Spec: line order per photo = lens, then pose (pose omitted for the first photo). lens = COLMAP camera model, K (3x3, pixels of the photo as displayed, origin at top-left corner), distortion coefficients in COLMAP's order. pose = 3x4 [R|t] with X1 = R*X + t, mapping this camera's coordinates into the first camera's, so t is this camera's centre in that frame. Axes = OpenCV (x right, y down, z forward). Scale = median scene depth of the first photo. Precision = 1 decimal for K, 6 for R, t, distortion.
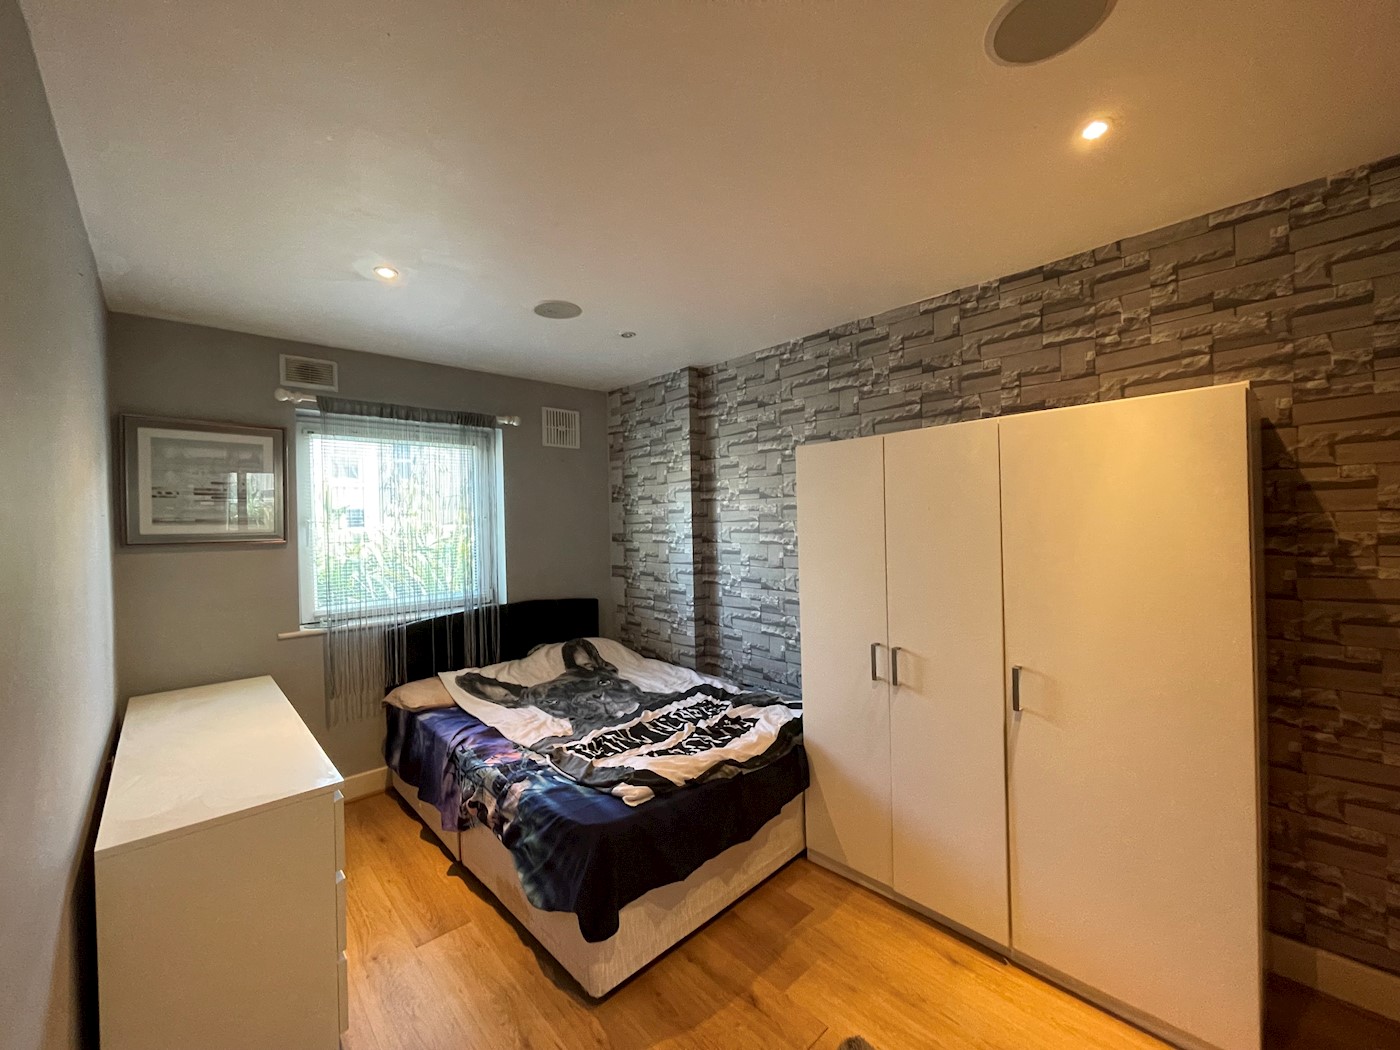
lens RADIAL K [[565.8, 0, 696.9], [0, 565.8, 523.6], [0, 0, 1]] dist [-0.000867, 0.000931]
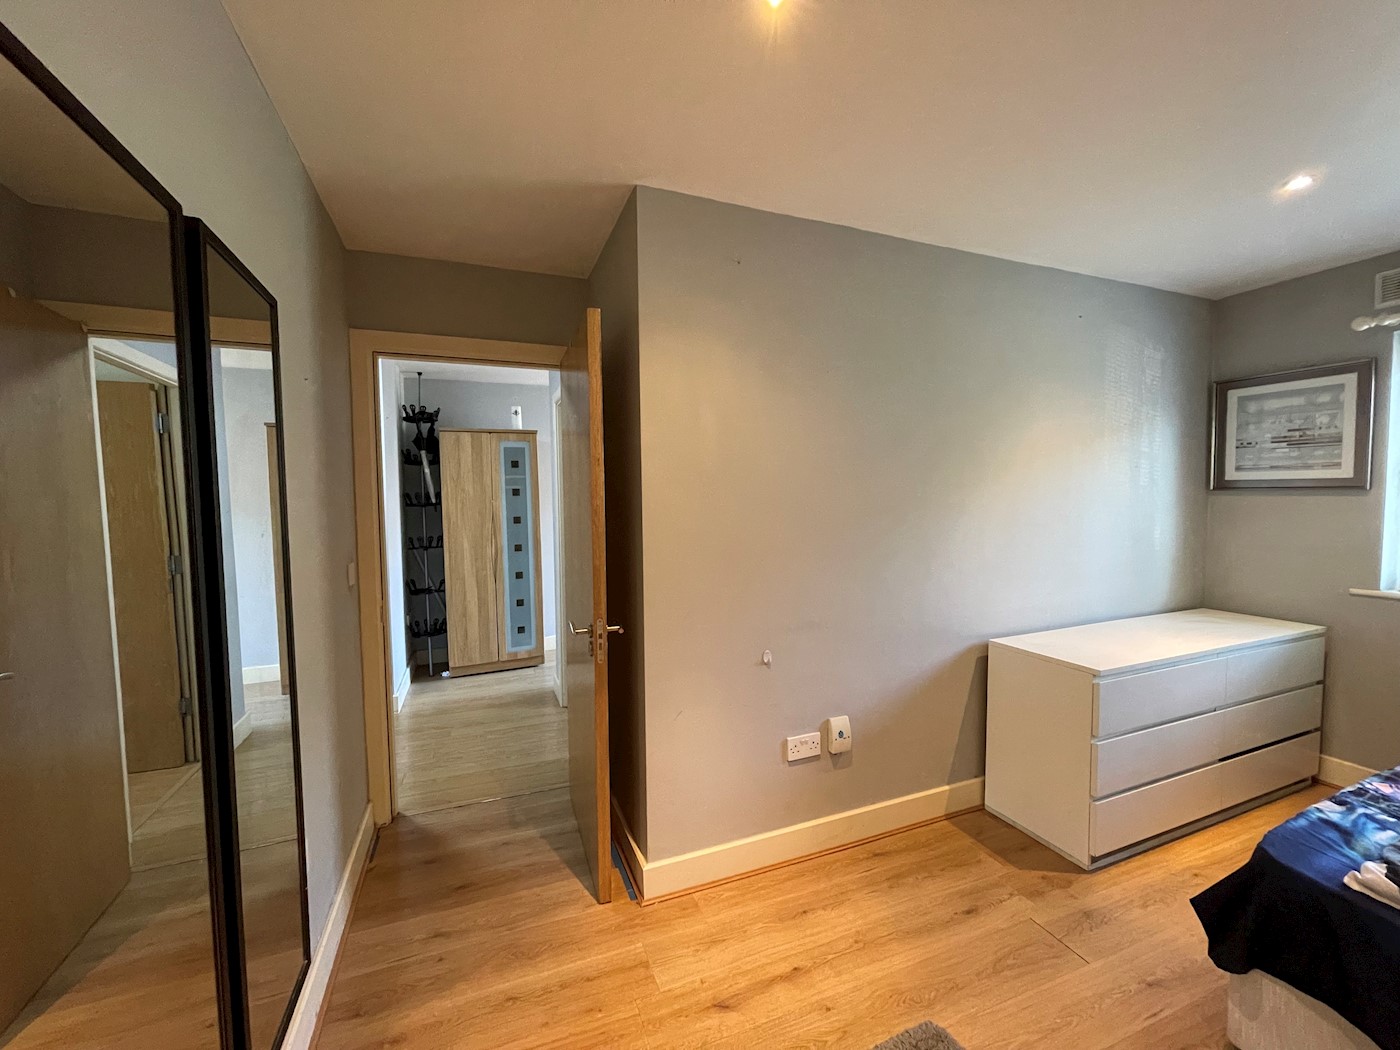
lens RADIAL K [[565.8, 0, 696.9], [0, 565.8, 523.6], [0, 0, 1]] dist [-0.000867, 0.000931]
pose [[-0.365395, 0.070860, -0.928152, 0.514155], [0.014708, 0.997413, 0.070357, 0.010097], [0.930736, 0.012057, -0.365492, 0.354916]]
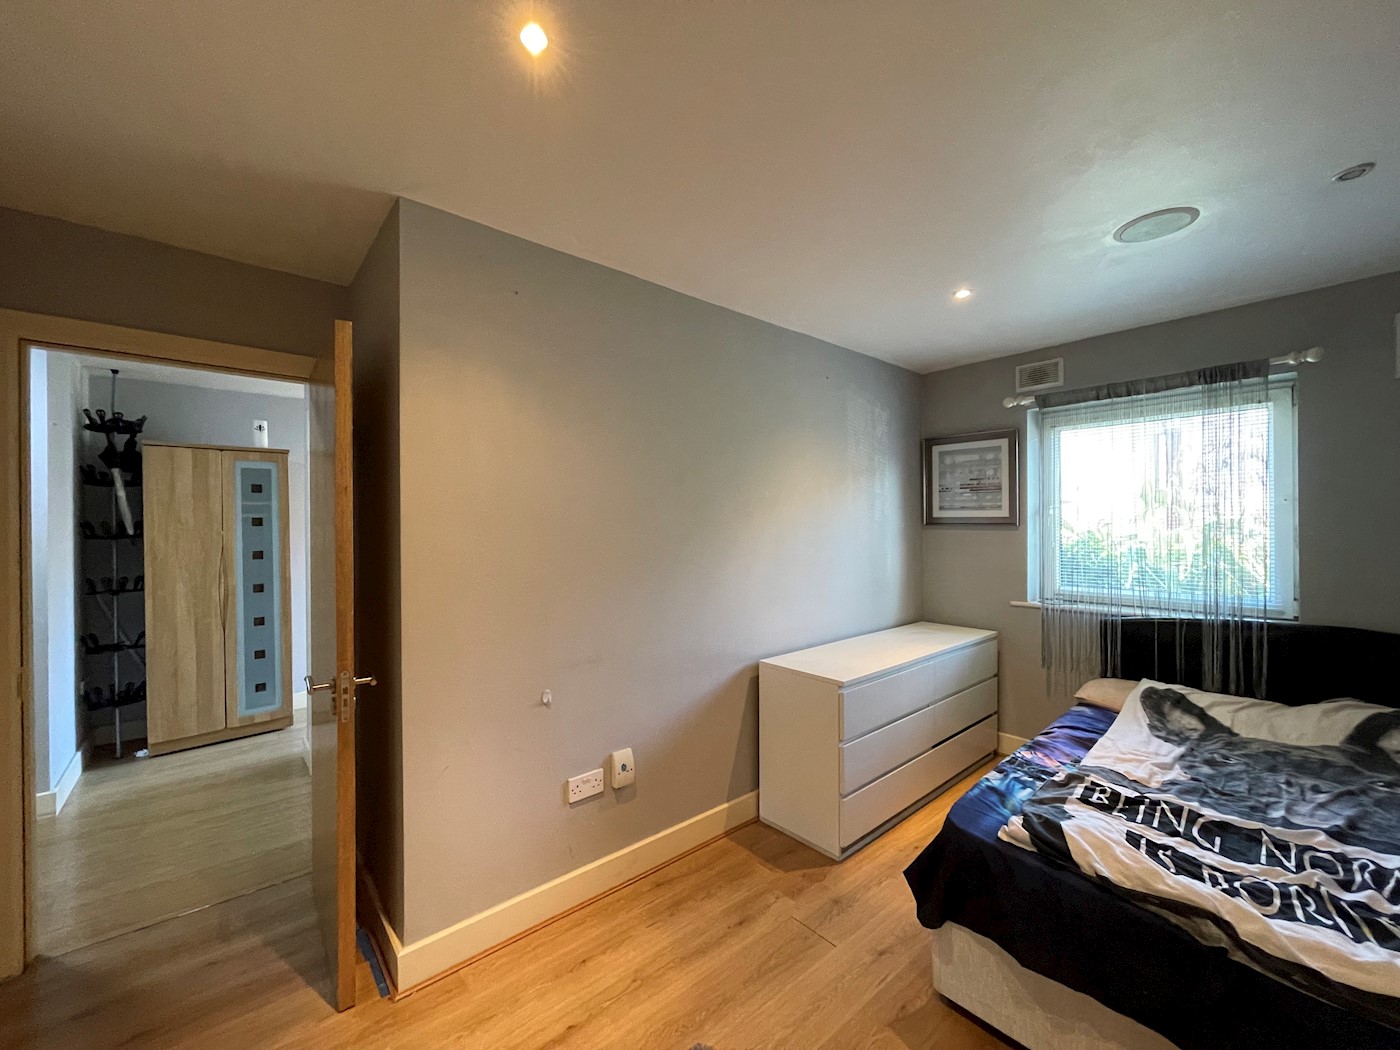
lens RADIAL K [[565.8, 0, 696.9], [0, 565.8, 523.6], [0, 0, 1]] dist [-0.000867, 0.000931]
pose [[-0.041129, 0.020769, -0.998938, 0.507688], [0.001323, 0.999784, 0.020732, 0.004414], [0.999153, -0.000469, -0.041148, 0.391495]]
